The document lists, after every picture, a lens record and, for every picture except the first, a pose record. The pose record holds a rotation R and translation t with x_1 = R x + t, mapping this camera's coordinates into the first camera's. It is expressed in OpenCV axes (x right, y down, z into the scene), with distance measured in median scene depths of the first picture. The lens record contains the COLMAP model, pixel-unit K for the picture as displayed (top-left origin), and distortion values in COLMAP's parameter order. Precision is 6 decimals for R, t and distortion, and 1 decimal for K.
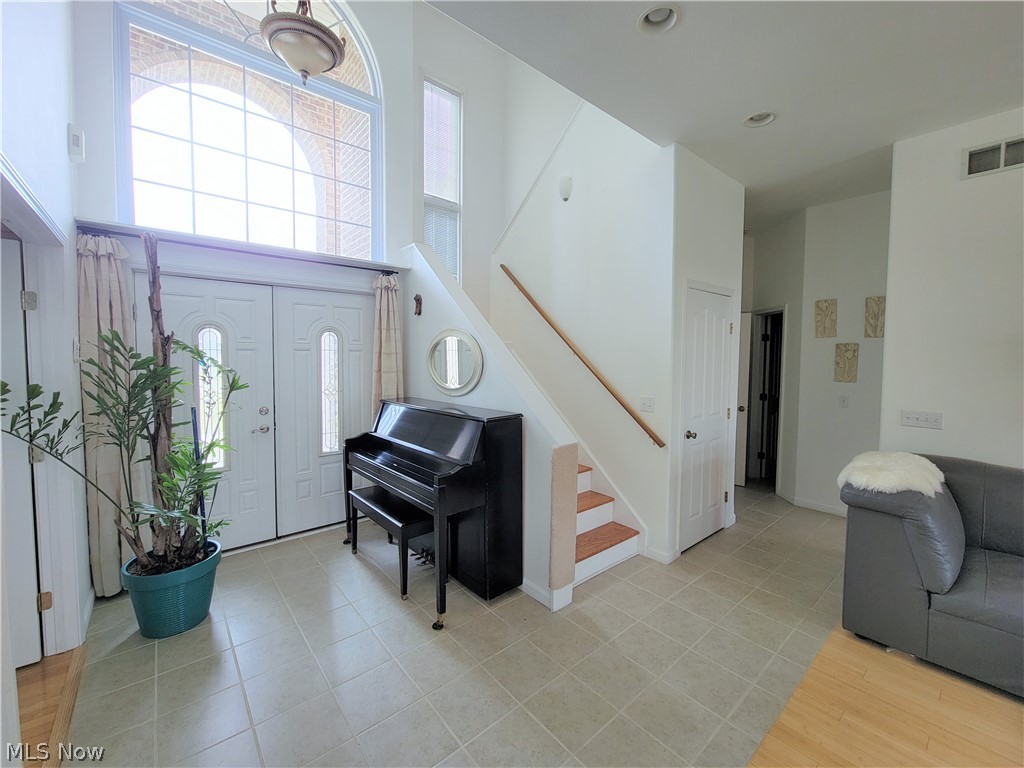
lens RADIAL K [[414.7, 0, 509.7], [0, 414.7, 378.7], [0, 0, 1]] dist [-0.001708, 0.000018]
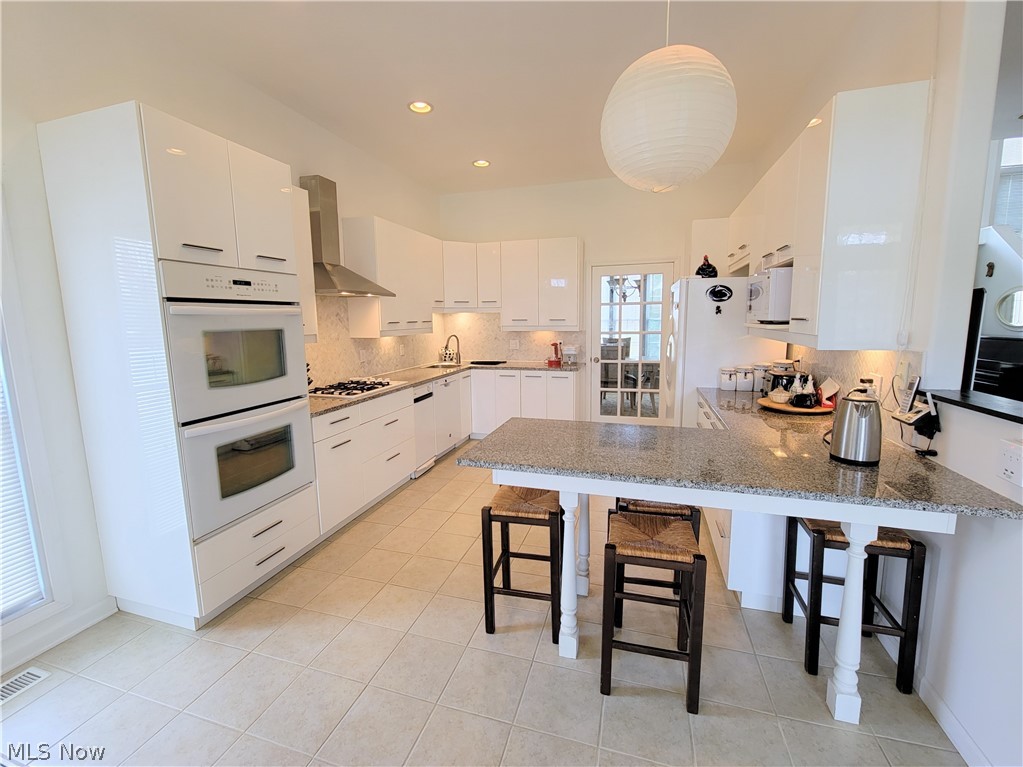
lens RADIAL K [[414.3, 0, 511.6], [0, 414.3, 378.5], [0, 0, 1]] dist [-0.001708, 0.000018]
pose [[0.541425, 0.104698, -0.834204, 0.129490], [-0.020367, 0.993558, 0.111480, 0.081550], [0.840502, -0.043368, 0.540070, -1.273892]]
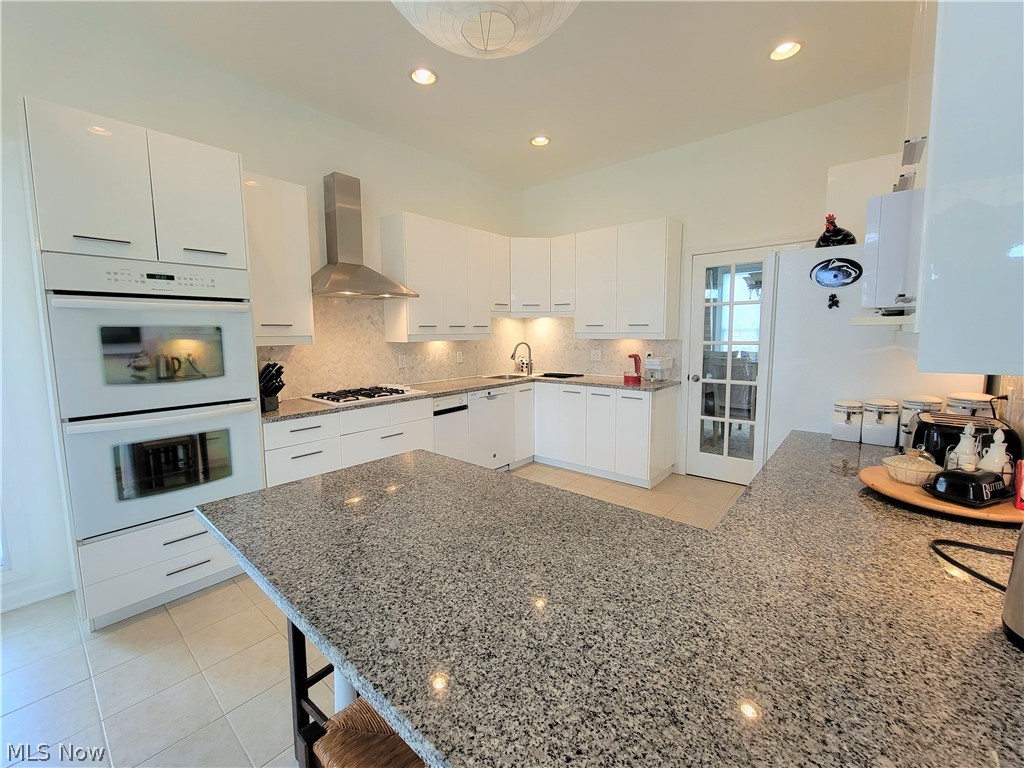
lens RADIAL K [[414.7, 0, 507.0], [0, 414.7, 377.6], [0, 0, 1]] dist [-0.001708, 0.000018]
pose [[0.169171, 0.097187, -0.980783, 0.061621], [-0.035646, 0.995079, 0.092456, 0.087438], [0.984942, 0.019320, 0.171803, -0.900414]]
